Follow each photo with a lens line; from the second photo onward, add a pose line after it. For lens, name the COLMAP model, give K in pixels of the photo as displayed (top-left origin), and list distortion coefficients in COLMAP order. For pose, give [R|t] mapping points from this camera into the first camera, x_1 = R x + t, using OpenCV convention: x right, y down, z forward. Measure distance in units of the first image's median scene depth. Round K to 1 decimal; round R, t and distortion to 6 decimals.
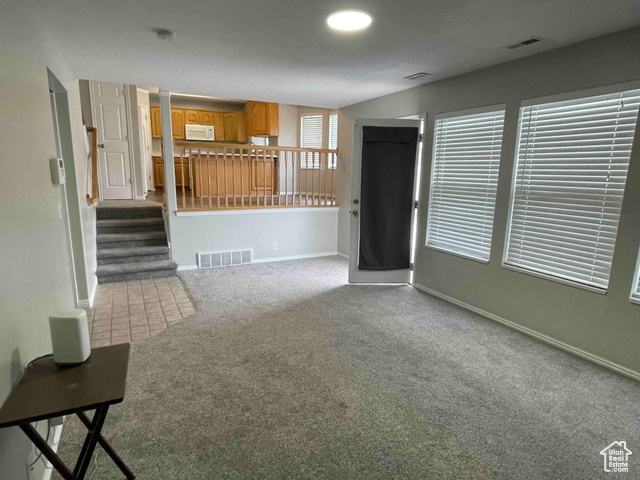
lens RADIAL K [[377.4, 0, 322.9], [0, 377.4, 244.1], [0, 0, 1]] dist [0.017149, -0.002180]
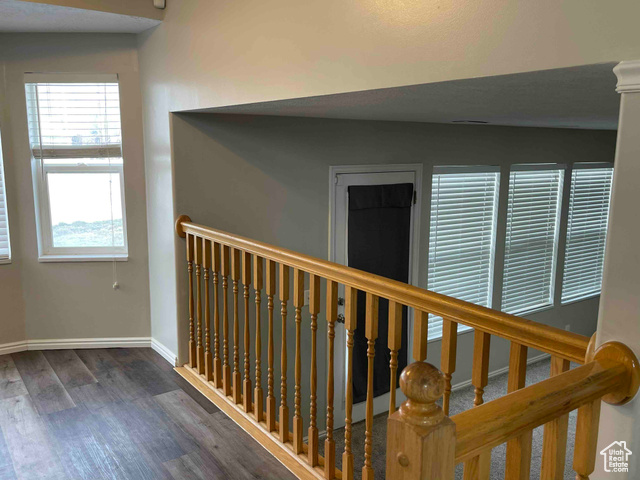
lens RADIAL K [[546.4, 0, 313.3], [0, 546.4, 240.3], [0, 0, 1]] dist [0.037894, -0.010589]
pose [[-0.132952, -0.187415, 0.973242, -0.627334], [0.178235, 0.961430, 0.209488, -0.403847], [-0.974965, 0.201317, -0.094420, 1.167159]]
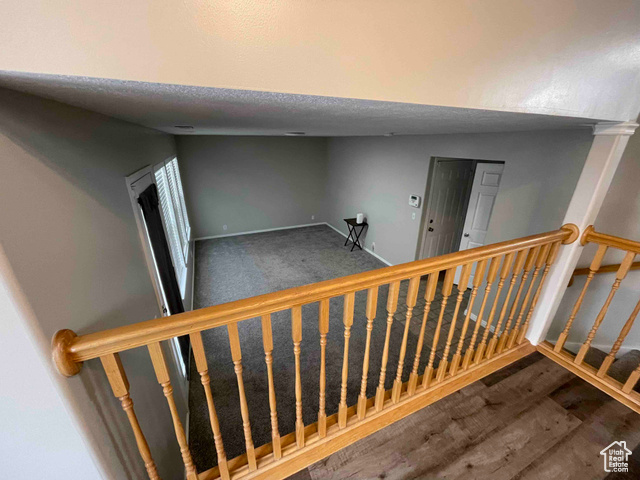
lens RADIAL K [[256.7, 0, 323.4], [0, 256.7, 241.5], [0, 0, 1]] dist [0.001150, -0.000182]
pose [[-0.997634, -0.044349, 0.052540, -0.087729], [-0.009304, 0.844212, 0.535929, -0.442212], [-0.068123, 0.534171, -0.842627, 1.338326]]
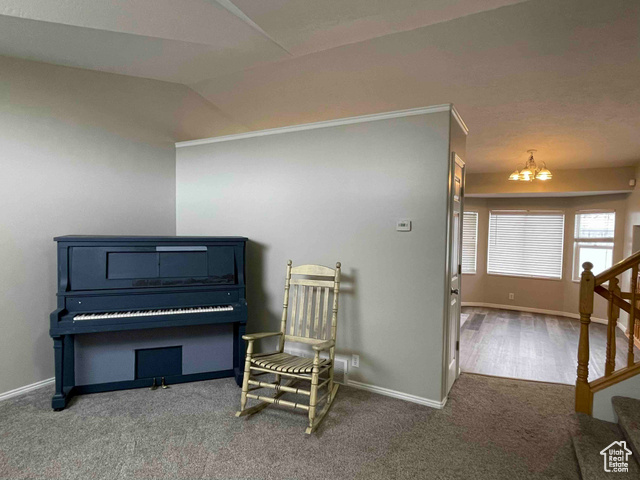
lens RADIAL K [[377.4, 0, 321.9], [0, 377.4, 241.9], [0, 0, 1]] dist [0.017149, -0.002180]
pose [[0.831575, -0.023482, 0.554917, -1.318500], [0.099649, 0.989202, -0.107471, -0.366915], [-0.546401, 0.144667, 0.824935, 0.825553]]
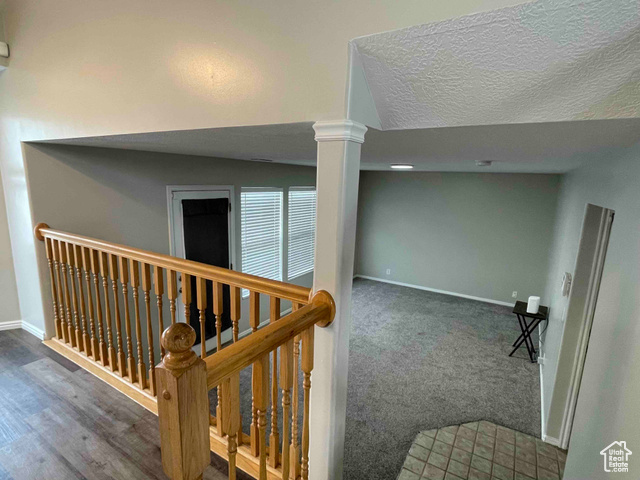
lens RADIAL K [[337.3, 0, 318.2], [0, 337.3, 243.7], [0, 0, 1]] dist [-0.003983, -0.000682]
pose [[-0.507637, -0.196123, 0.838952, -0.617852], [0.125113, 0.946645, 0.297003, -0.393072], [-0.852438, 0.255733, -0.456014, 1.130436]]
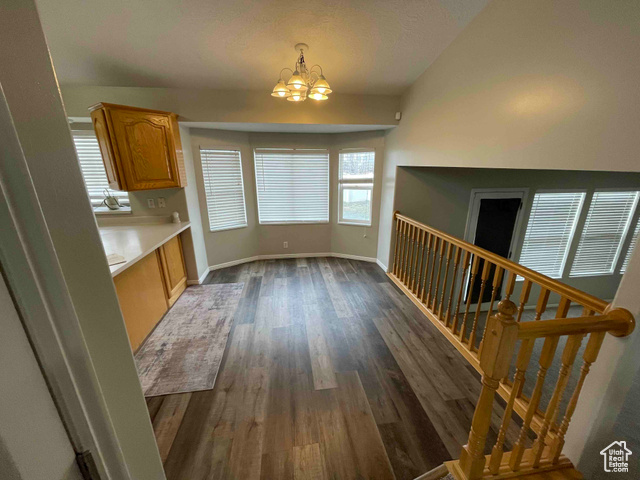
lens RADIAL K [[256.7, 0, 321.3], [0, 256.7, 242.6], [0, 0, 1]] dist [0.001150, -0.000182]
pose [[0.335603, -0.295812, 0.894352, -0.704487], [0.188886, 0.951265, 0.243757, -0.454339], [-0.922872, 0.087125, 0.375122, 1.185798]]
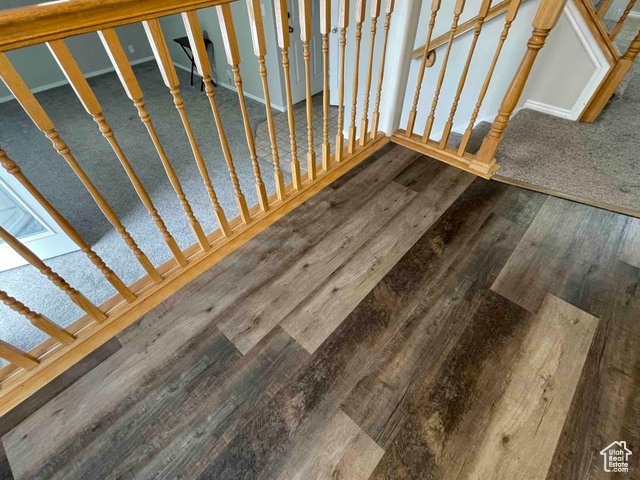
lens RADIAL K [[306.5, 0, 322.4], [0, 306.5, 238.2], [0, 0, 1]] dist [0.003059, -0.002189]
pose [[-0.941694, 0.253632, -0.221095, -0.187825], [-0.053956, 0.534768, 0.843275, -0.369695], [0.332116, 0.806036, -0.489903, 1.354710]]
